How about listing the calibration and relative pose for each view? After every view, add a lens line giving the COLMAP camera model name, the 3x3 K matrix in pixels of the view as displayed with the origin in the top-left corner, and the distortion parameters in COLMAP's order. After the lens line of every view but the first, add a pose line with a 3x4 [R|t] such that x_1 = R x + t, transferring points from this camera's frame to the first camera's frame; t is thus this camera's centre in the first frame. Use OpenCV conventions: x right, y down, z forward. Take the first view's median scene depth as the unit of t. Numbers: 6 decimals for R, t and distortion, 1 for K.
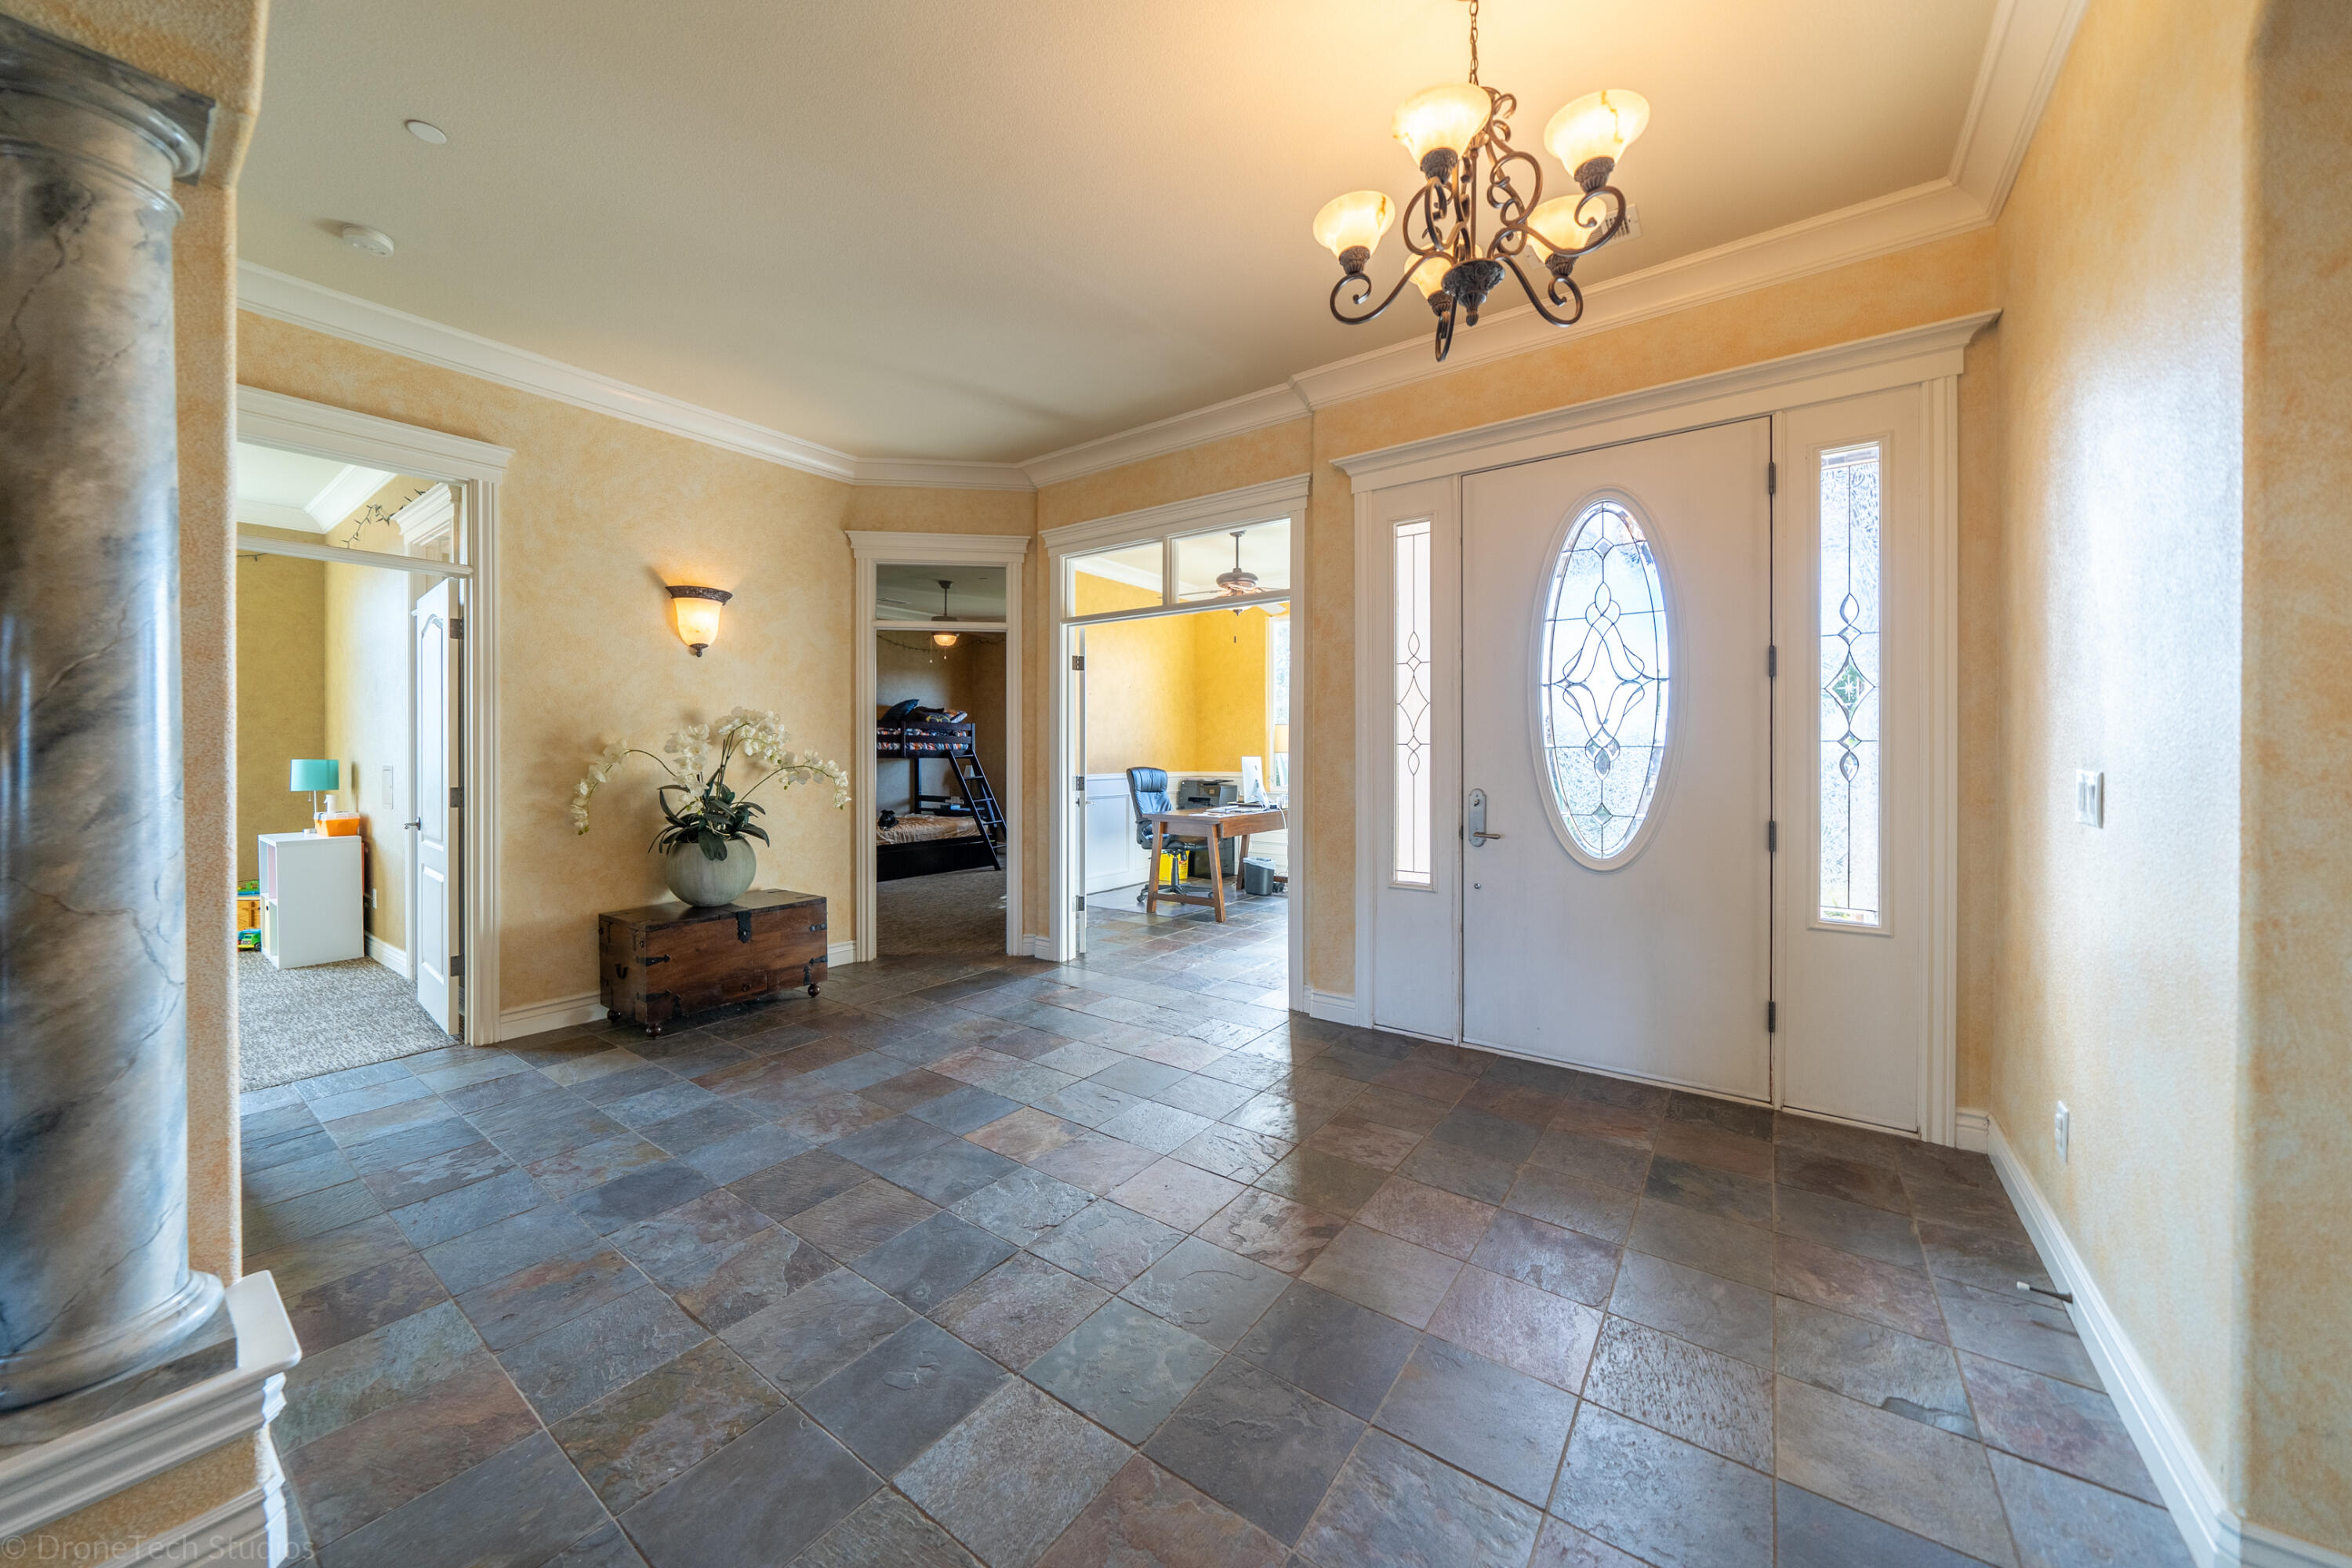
lens RADIAL K [[831.9, 0, 1179.2], [0, 831.9, 757.9], [0, 0, 1]] dist [-0.001235, 0.000060]
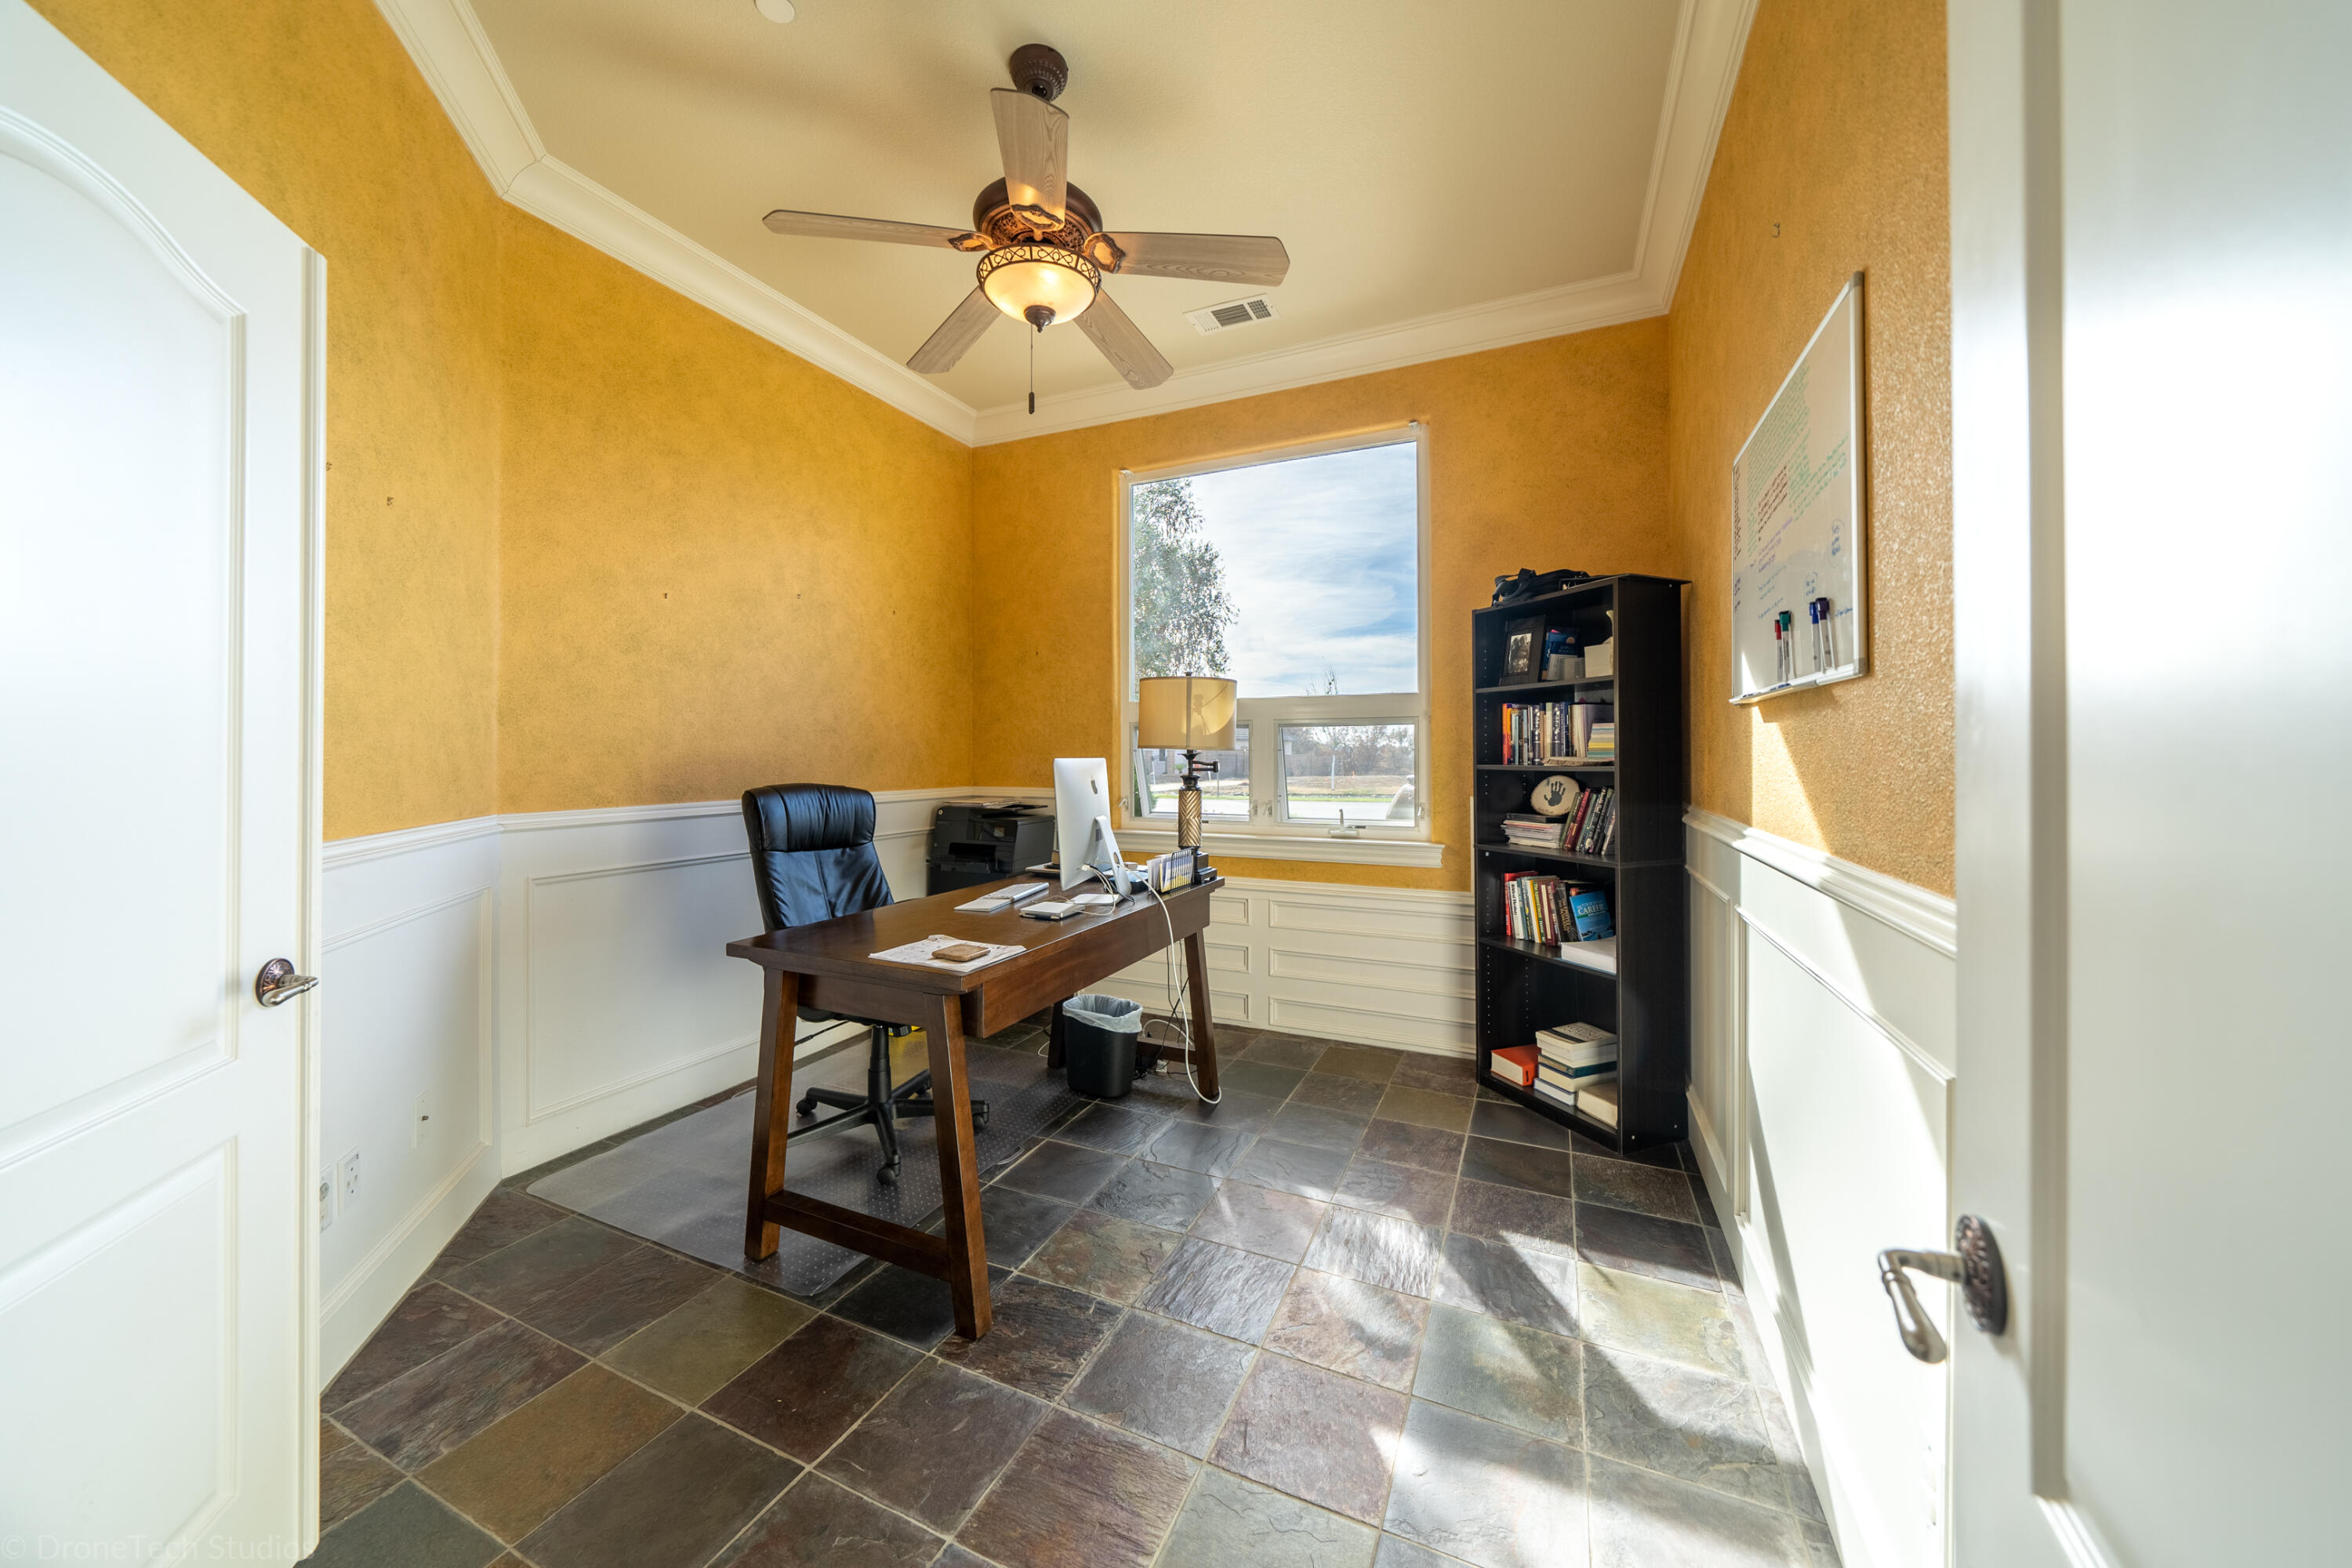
lens RADIAL K [[831.9, 0, 1179.2], [0, 831.9, 757.9], [0, 0, 1]] dist [-0.001235, 0.000060]
pose [[0.980825, -0.000067, 0.194893, 0.107743], [0.000475, 0.999998, -0.002042, -0.000590], [-0.194892, 0.002095, 0.980822, 1.185251]]
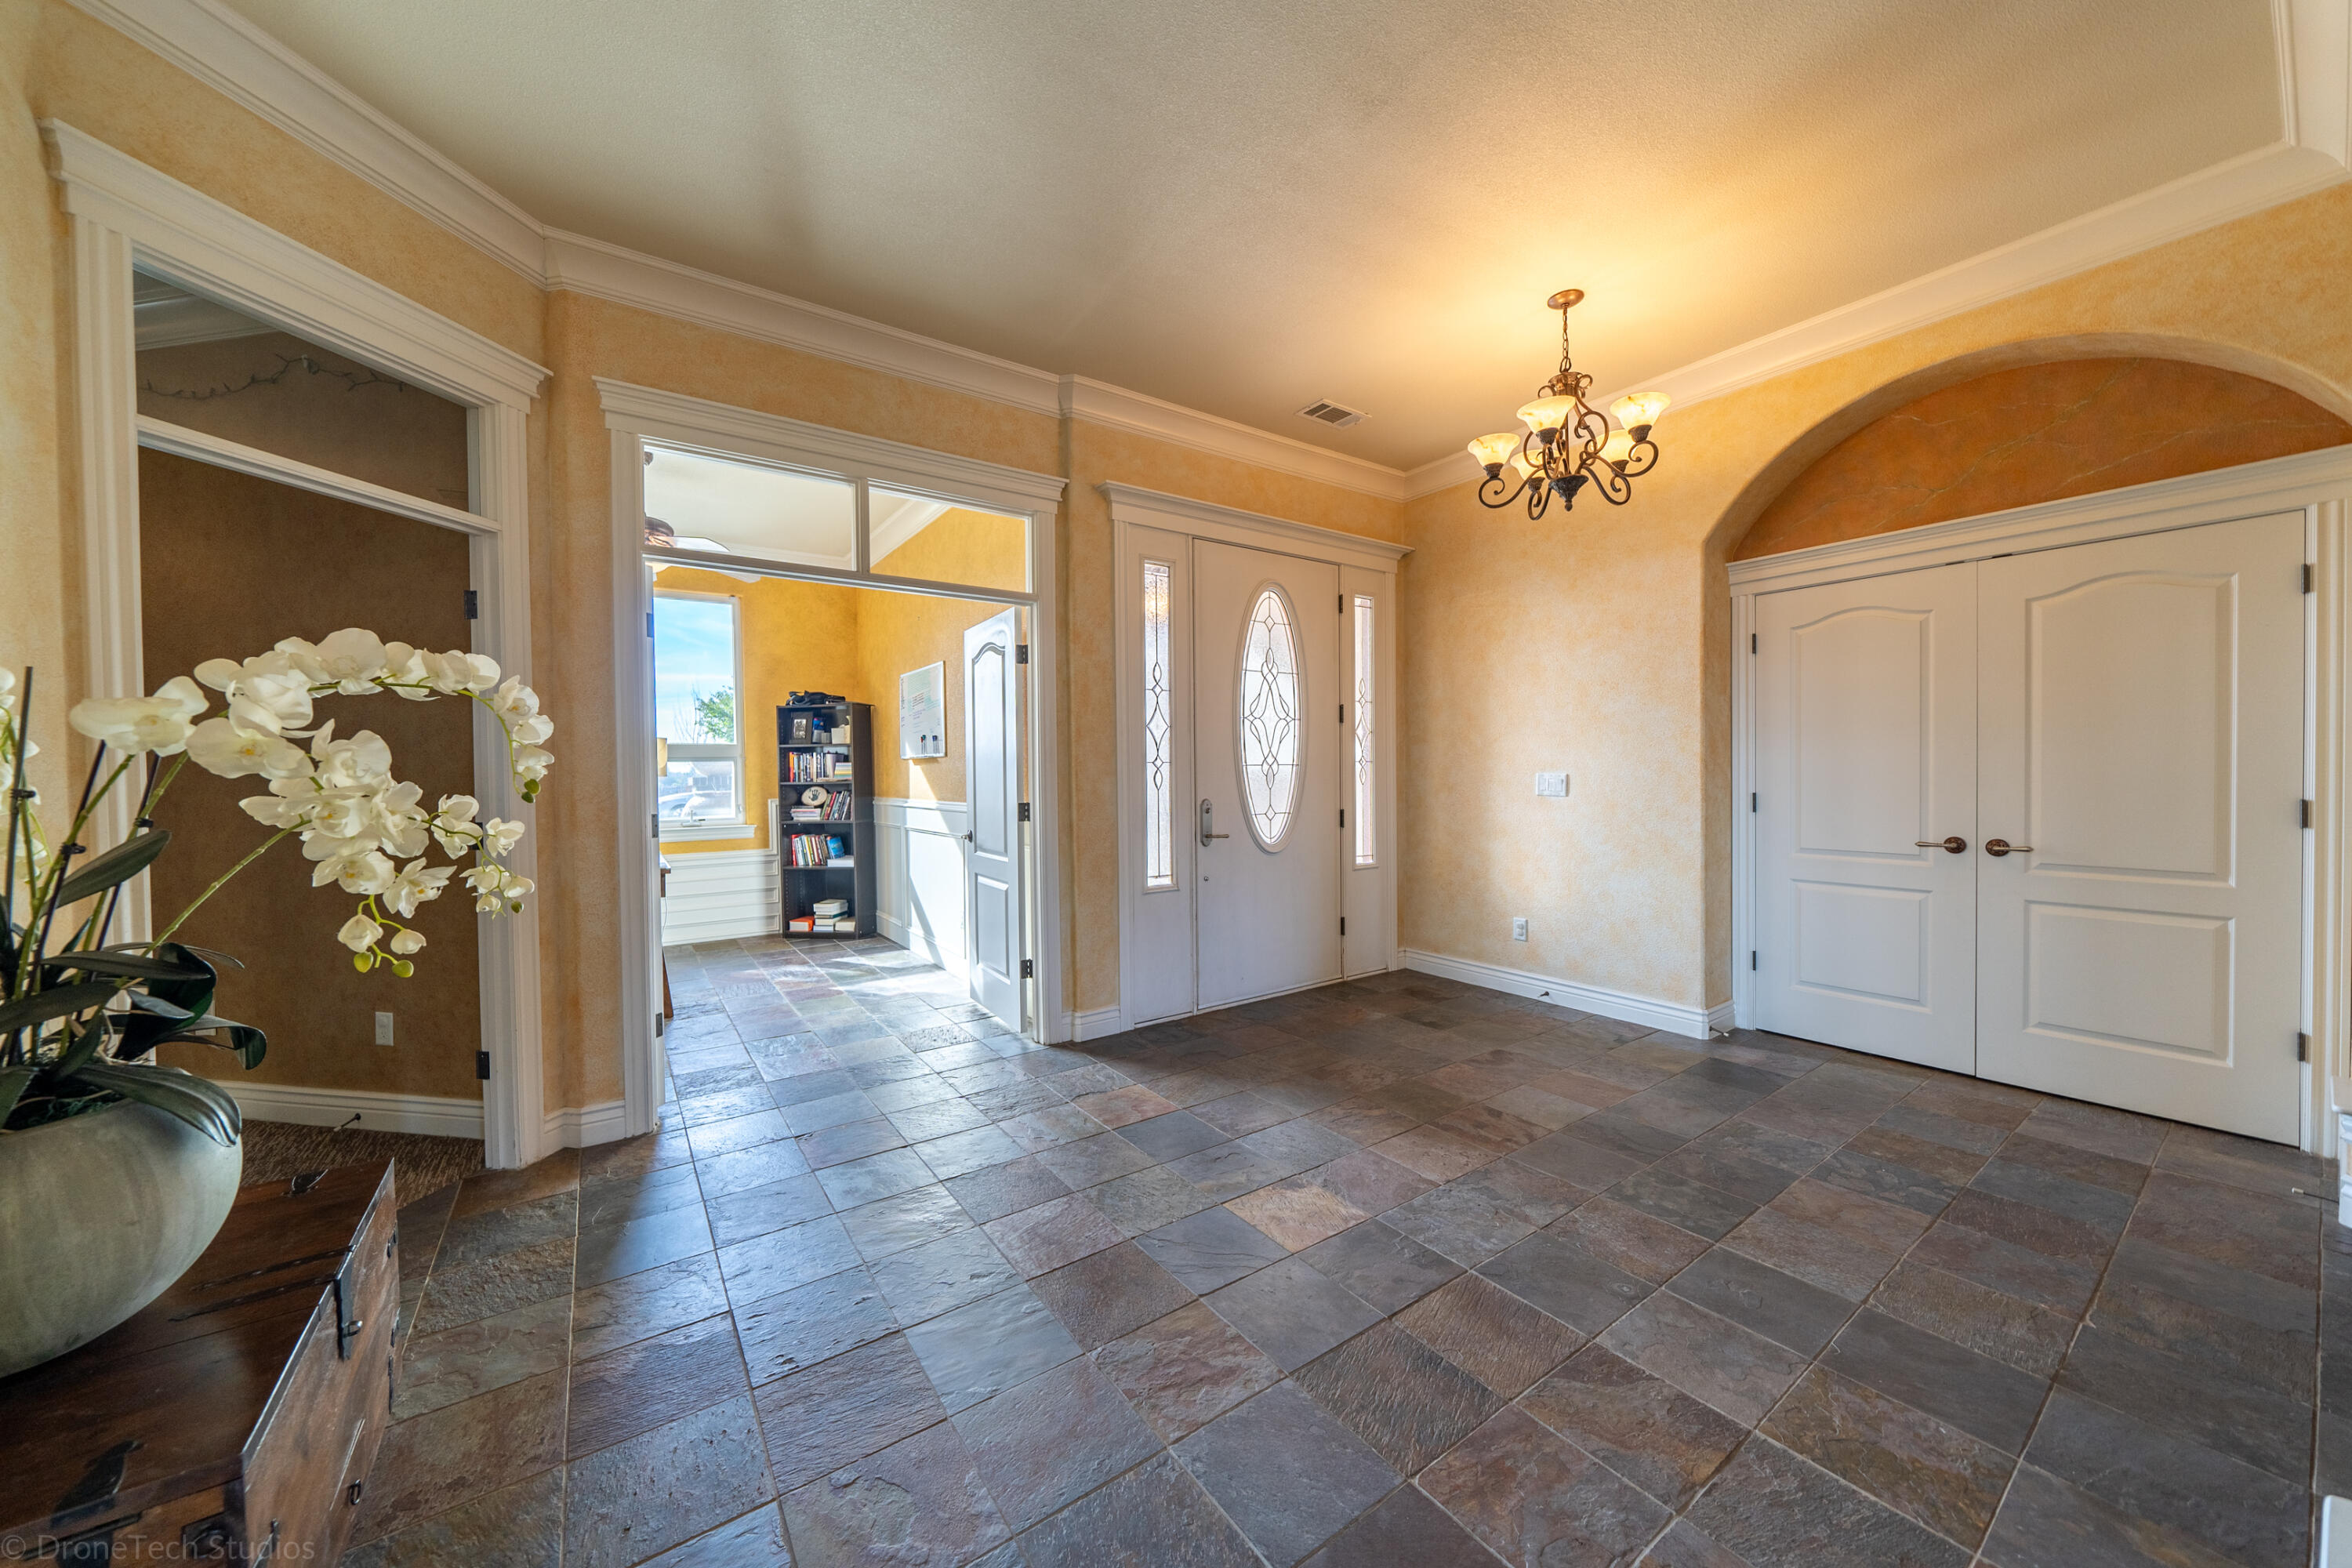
lens RADIAL K [[812.1, 0, 1176.0], [0, 812.1, 784.0], [0, 0, 1]] dist [-0.001119, -0.000076]
pose [[0.329098, -0.019482, 0.944095, -0.752730], [0.016139, 0.999757, 0.015005, -0.003565], [-0.944158, 0.010299, 0.329333, 0.624052]]
